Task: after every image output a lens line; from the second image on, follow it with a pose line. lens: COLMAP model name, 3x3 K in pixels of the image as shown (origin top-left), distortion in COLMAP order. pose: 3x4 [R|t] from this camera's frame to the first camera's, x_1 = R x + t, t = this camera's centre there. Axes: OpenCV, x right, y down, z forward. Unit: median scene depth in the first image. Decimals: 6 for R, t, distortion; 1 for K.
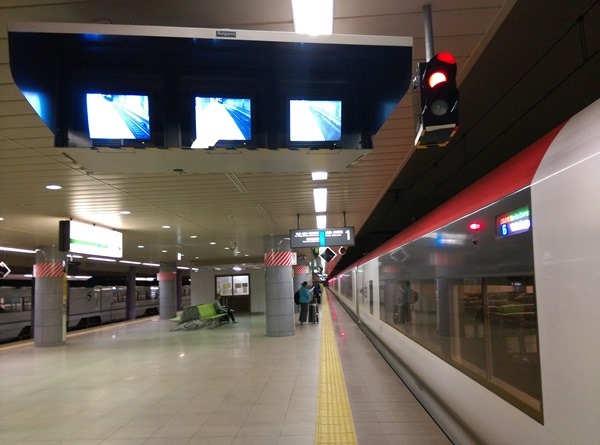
lens RADIAL K [[478.1, 0, 301.3], [0, 478.1, 225.0], [0, 0, 1]] dist [0.106357, -0.167271]
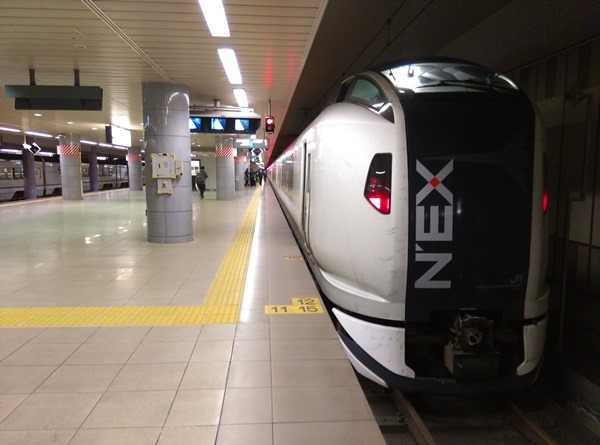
lens RADIAL K [[478.1, 0, 301.3], [0, 478.1, 225.0], [0, 0, 1]] dist [0.106357, -0.167271]
pose [[0.991456, 0.033369, 0.126104, 0.008385], [-0.061439, 0.972240, 0.225775, -0.064366], [-0.115070, -0.231594, 0.965983, -0.577483]]
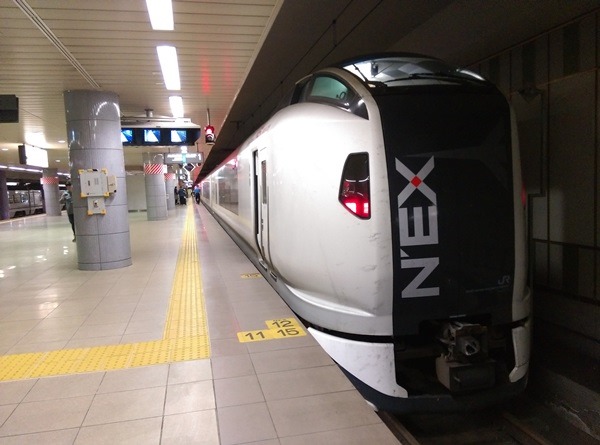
lens RADIAL K [[478.1, 0, 301.3], [0, 478.1, 225.0], [0, 0, 1]] dist [0.106357, -0.167271]
pose [[0.963373, -0.020738, 0.267362, -0.012398], [-0.031110, 0.981631, 0.188237, -0.051807], [-0.266355, -0.189660, 0.945031, -0.535183]]
